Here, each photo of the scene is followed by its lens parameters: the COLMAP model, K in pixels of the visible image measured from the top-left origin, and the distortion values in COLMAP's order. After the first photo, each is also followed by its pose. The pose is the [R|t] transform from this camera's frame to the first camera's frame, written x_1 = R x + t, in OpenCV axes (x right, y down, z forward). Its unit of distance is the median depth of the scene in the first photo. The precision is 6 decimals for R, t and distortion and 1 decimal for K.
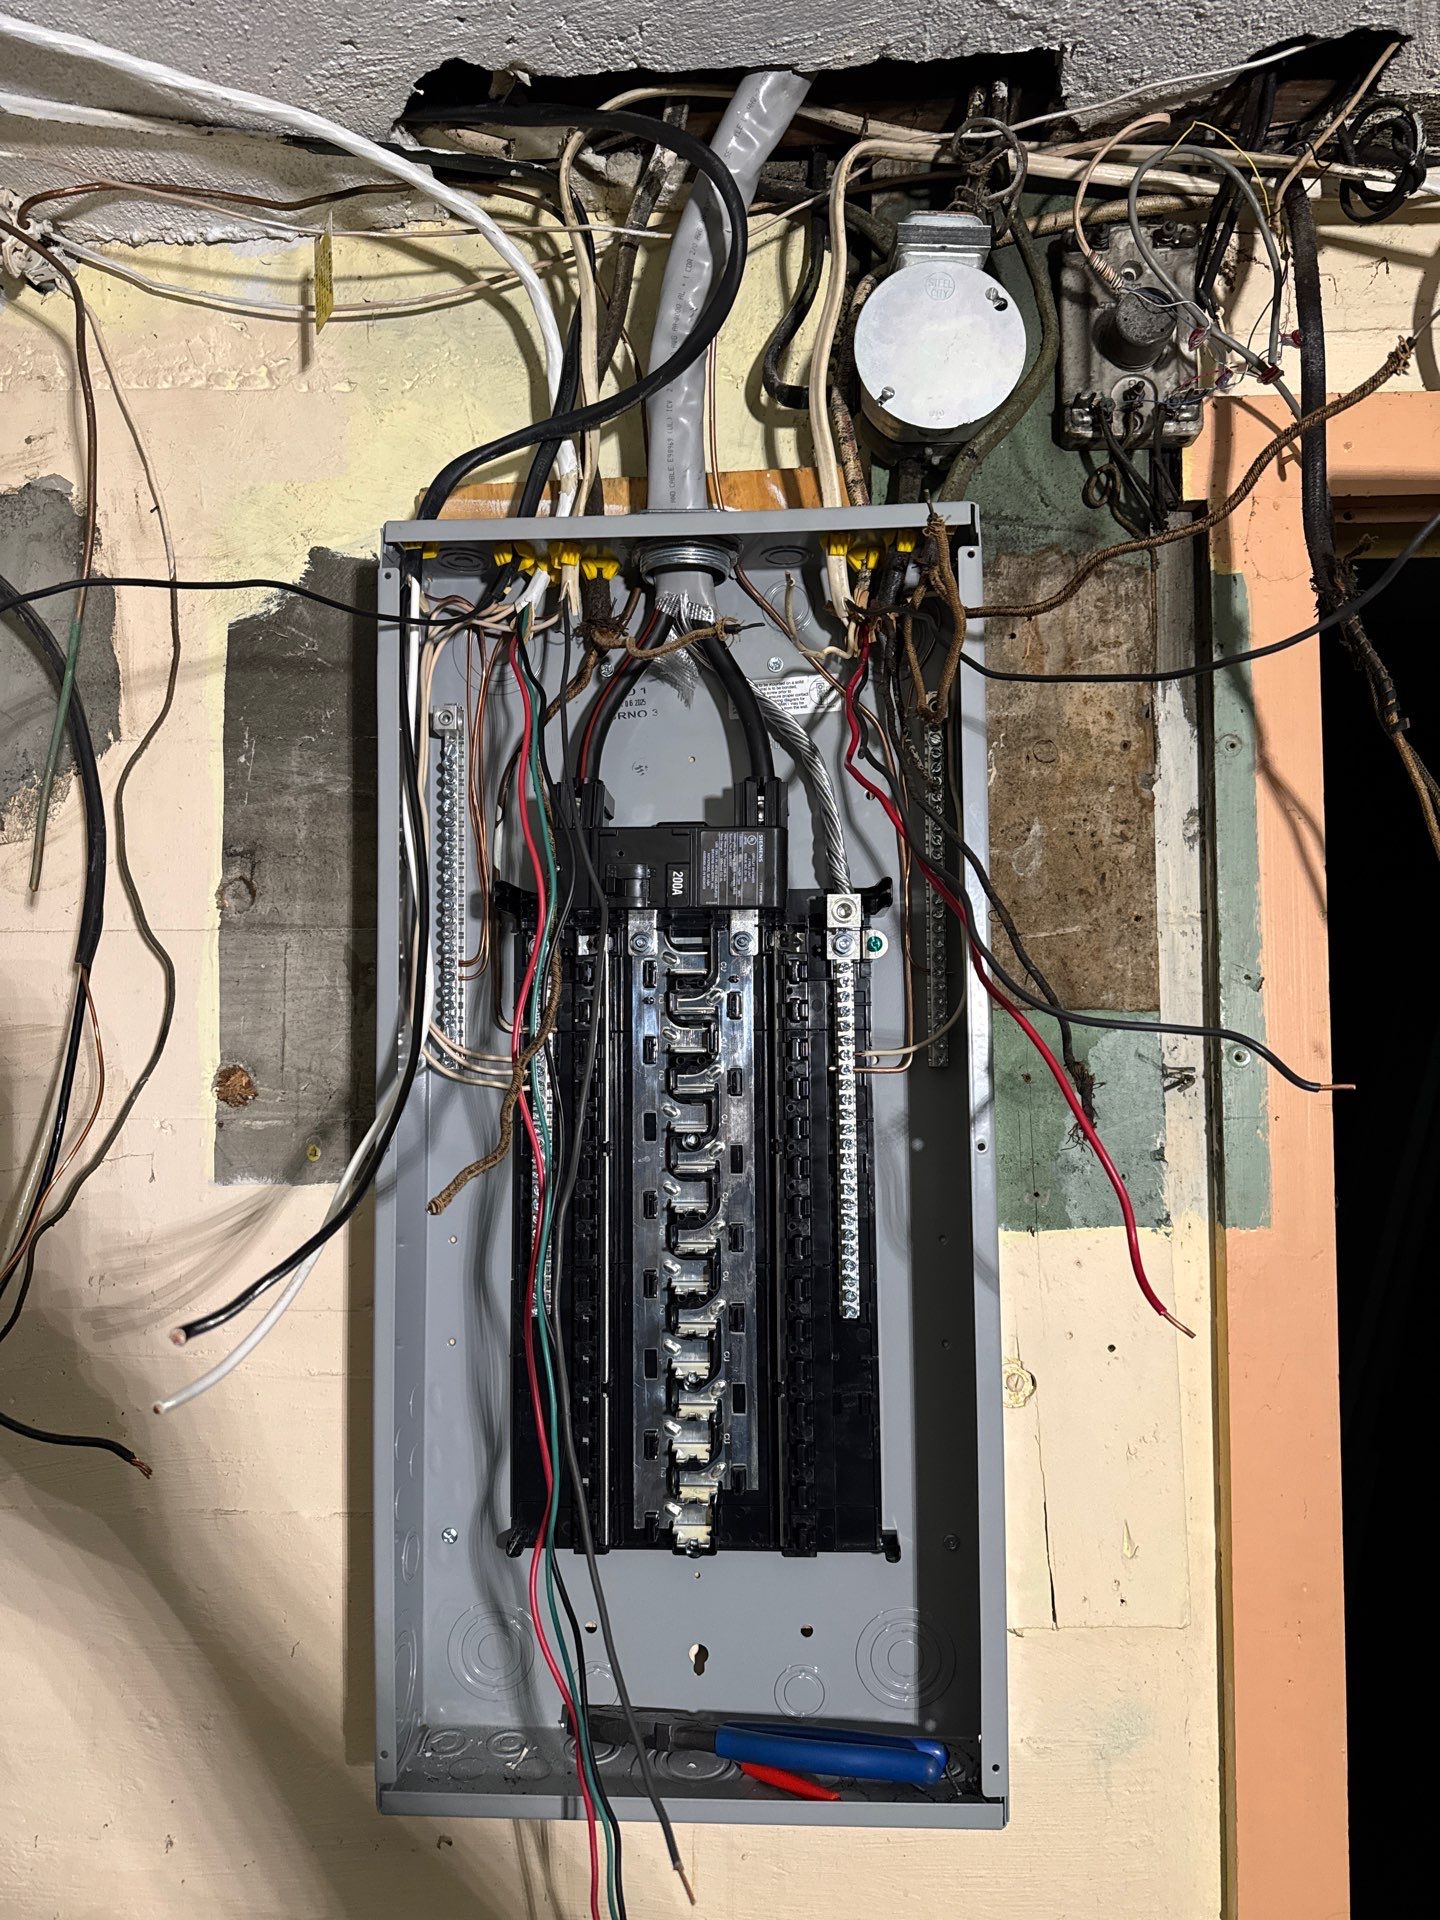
lens RADIAL K [[1397.9, 0, 707.7], [0, 1397.9, 985.1], [0, 0, 1]] dist [0.046770, -0.079860]
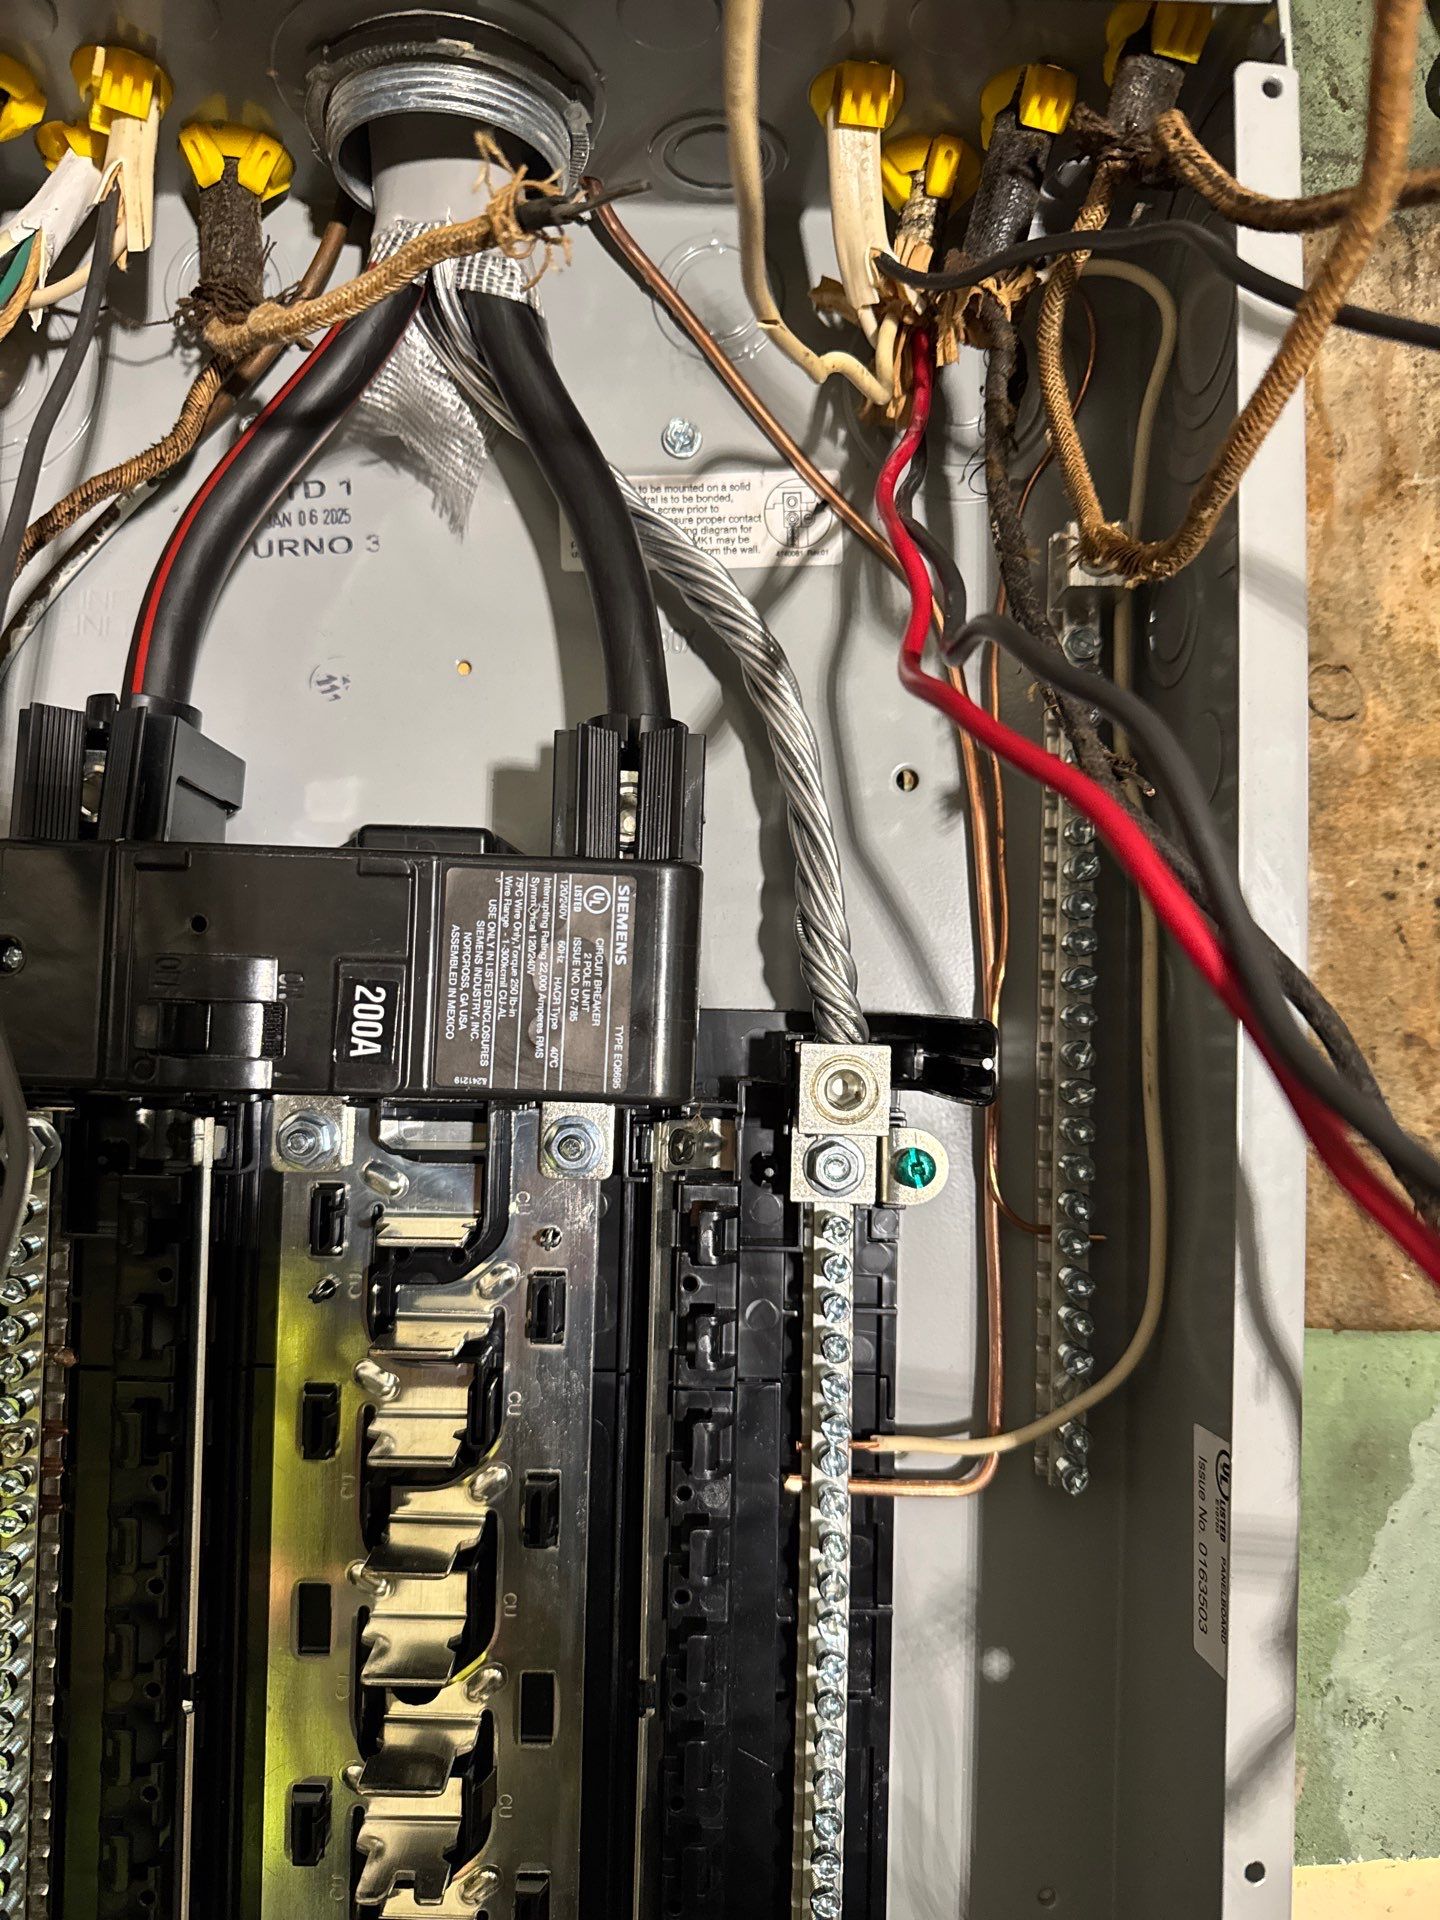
lens RADIAL K [[1243.6, 0, 720.0], [0, 1243.6, 960.0], [0, 0, 1]] dist [0.049083, -0.108391]
pose [[0.995635, 0.032147, 0.087624, 0.033709], [-0.034421, 0.999105, 0.024564, -0.092490], [-0.086756, -0.027473, 0.995851, 0.657527]]
